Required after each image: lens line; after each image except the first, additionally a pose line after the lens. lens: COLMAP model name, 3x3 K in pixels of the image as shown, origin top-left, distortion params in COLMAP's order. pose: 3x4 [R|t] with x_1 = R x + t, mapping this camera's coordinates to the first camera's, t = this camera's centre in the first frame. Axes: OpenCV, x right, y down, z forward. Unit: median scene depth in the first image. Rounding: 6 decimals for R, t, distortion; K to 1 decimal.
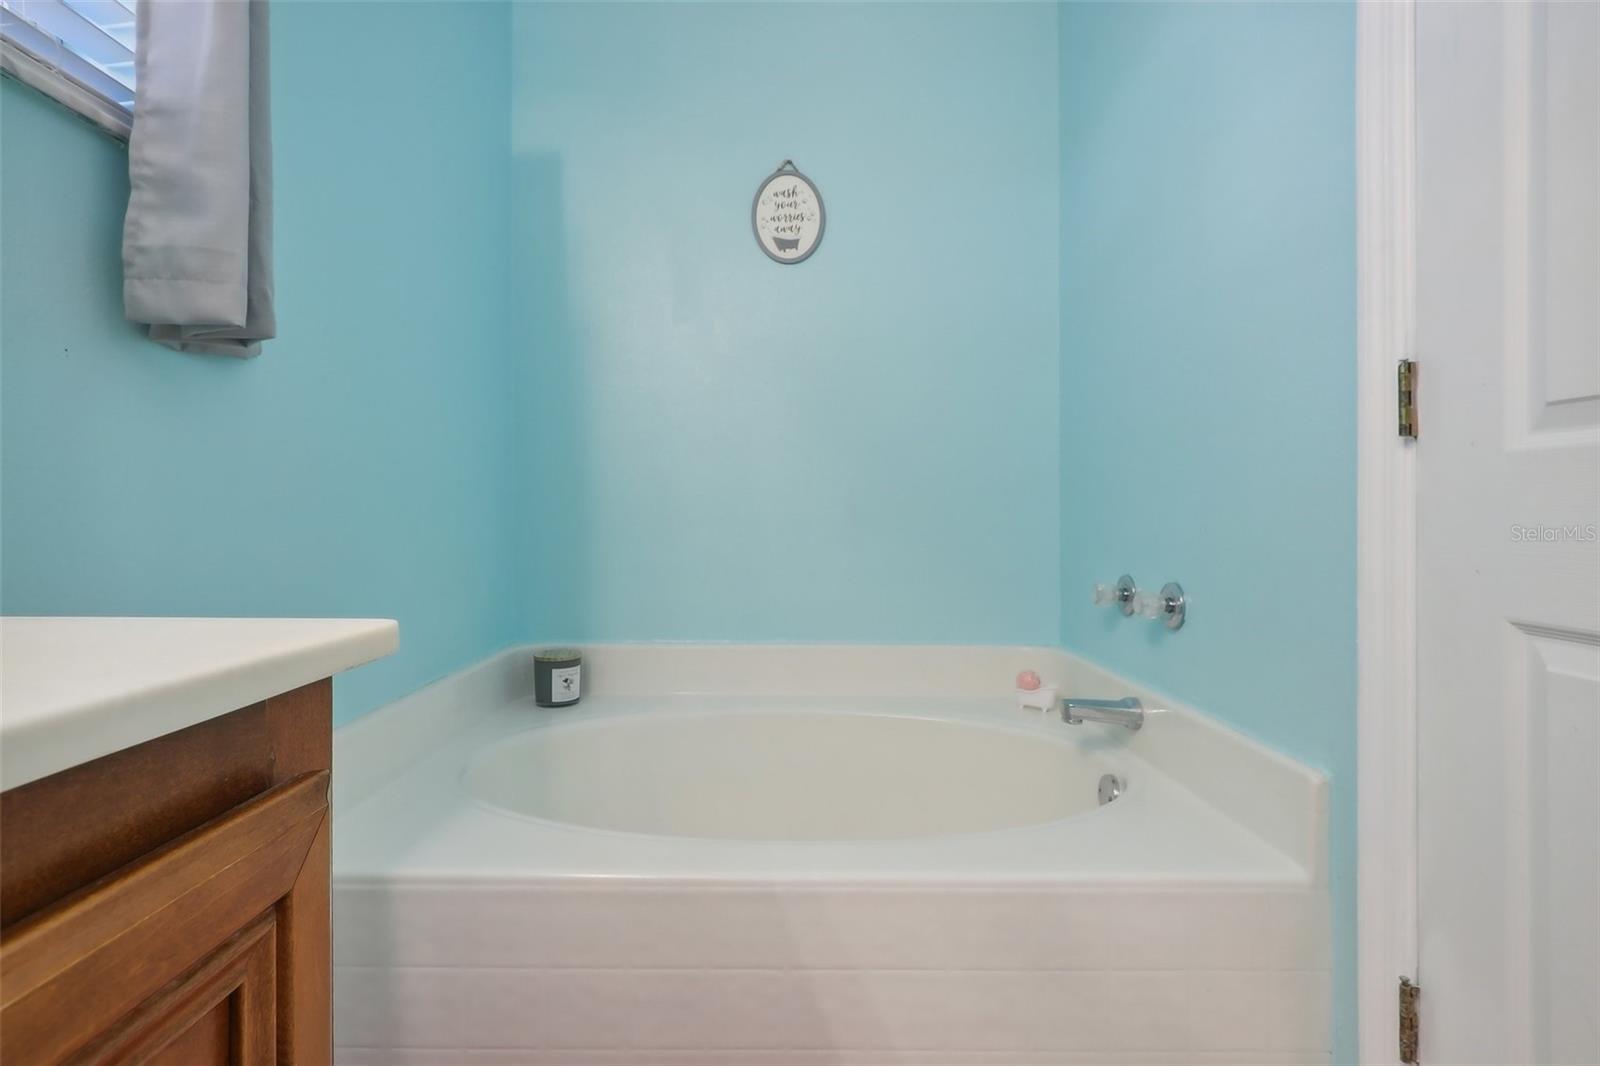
lens RADIAL K [[757.9, 0, 799.0], [0, 757.9, 524.2], [0, 0, 1]] dist [-0.002312, -0.000255]
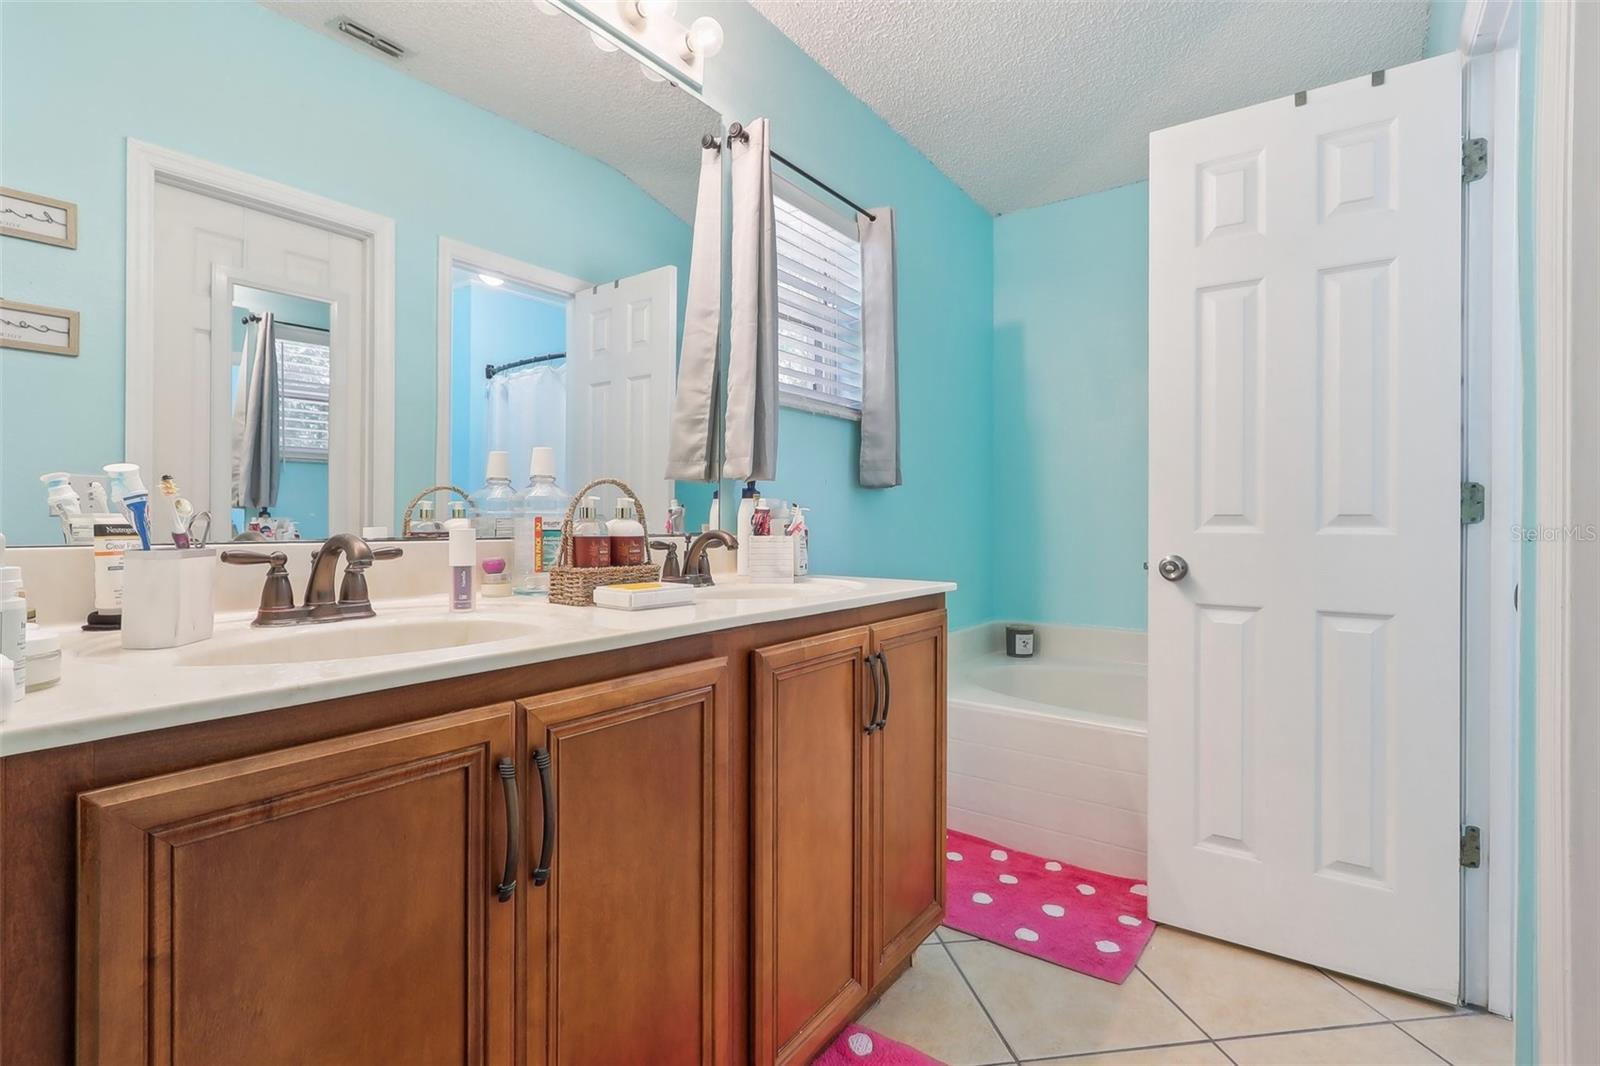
lens RADIAL K [[757.9, 0, 799.0], [0, 757.9, 524.2], [0, 0, 1]] dist [-0.002312, -0.000255]
pose [[0.806561, -0.004759, -0.591132, 0.626223], [-0.001637, 0.999946, -0.010283, -0.081851], [0.591149, 0.009262, 0.806509, -1.437863]]
